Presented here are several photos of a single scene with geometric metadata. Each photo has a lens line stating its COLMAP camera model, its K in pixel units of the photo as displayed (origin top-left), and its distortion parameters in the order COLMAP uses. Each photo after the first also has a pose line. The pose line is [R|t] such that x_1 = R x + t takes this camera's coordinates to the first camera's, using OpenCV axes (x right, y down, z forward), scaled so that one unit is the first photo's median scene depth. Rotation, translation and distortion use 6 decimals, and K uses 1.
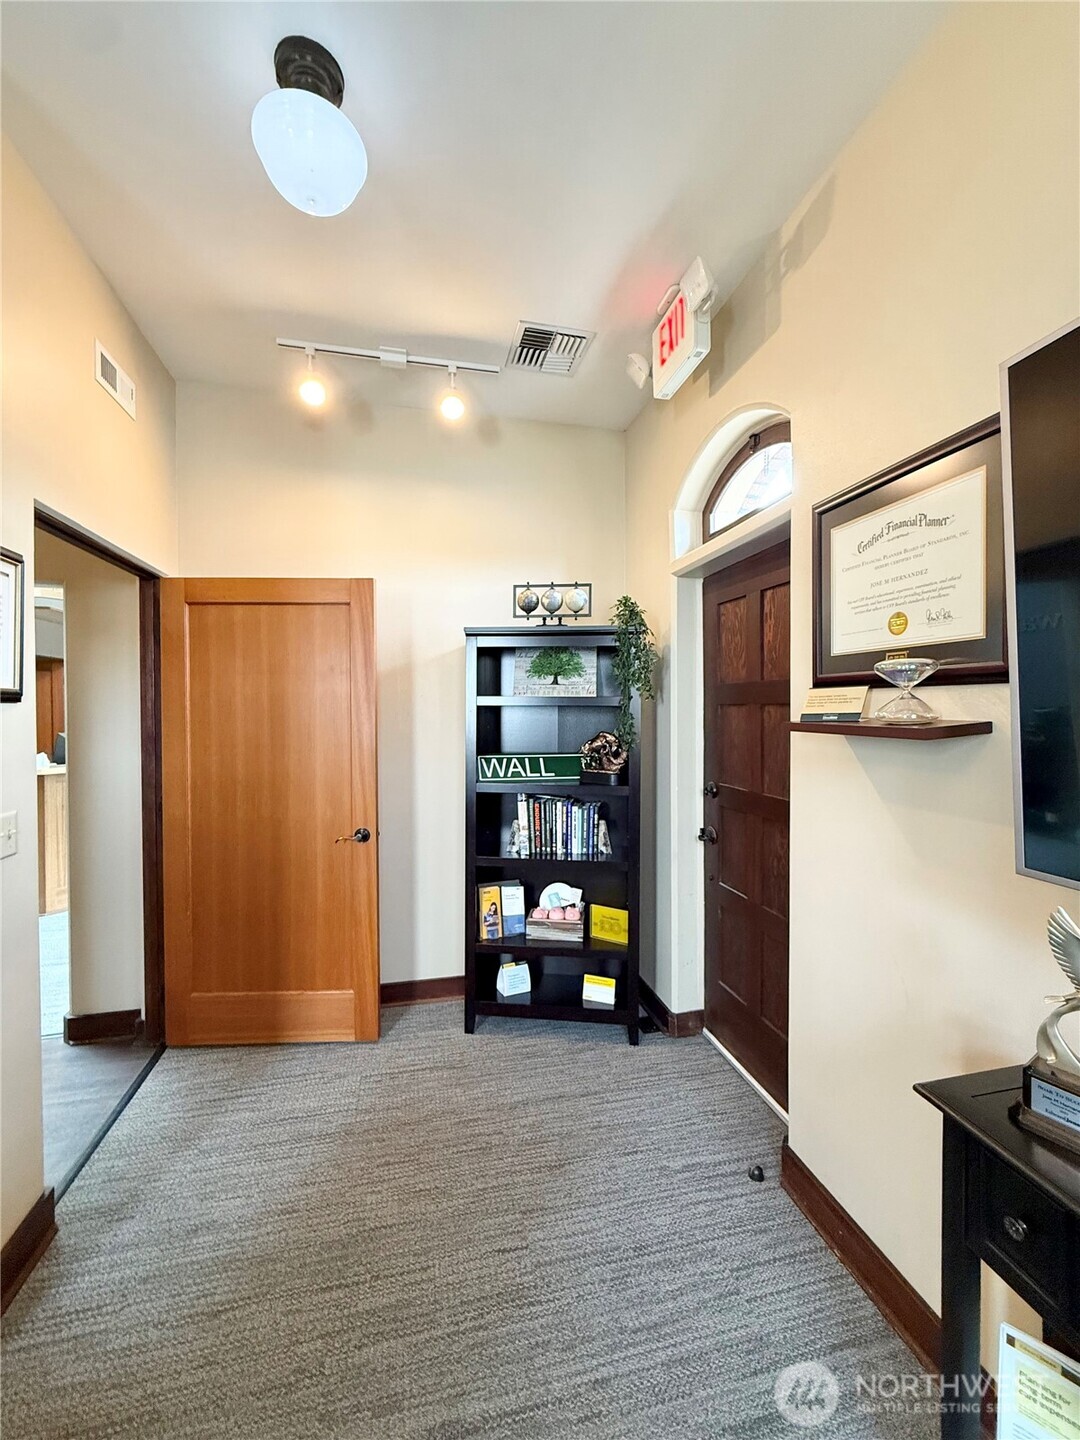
lens RADIAL K [[574.7, 0, 540.5], [0, 574.7, 717.2], [0, 0, 1]] dist [0.002165, -0.000036]
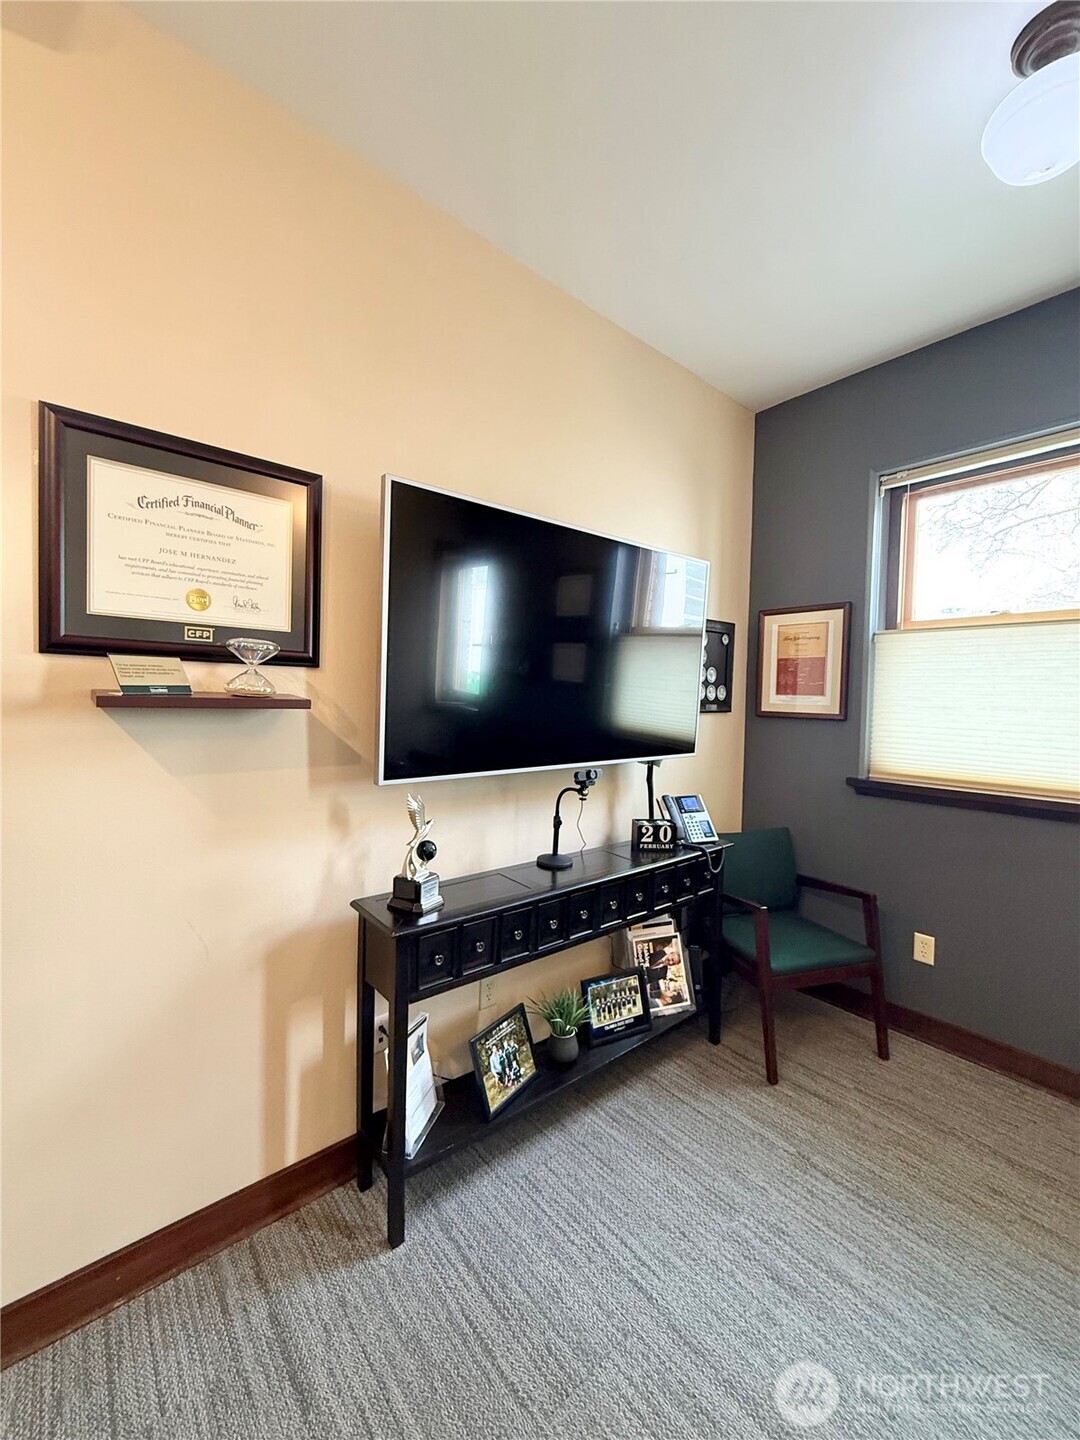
lens RADIAL K [[574.7, 0, 541.7], [0, 574.7, 713.1], [0, 0, 1]] dist [0.002165, -0.000036]
pose [[-0.455543, -0.035957, 0.889487, -0.596005], [-0.008503, 0.999314, 0.036042, -0.001265], [-0.890173, 0.008855, -0.455537, 0.934074]]
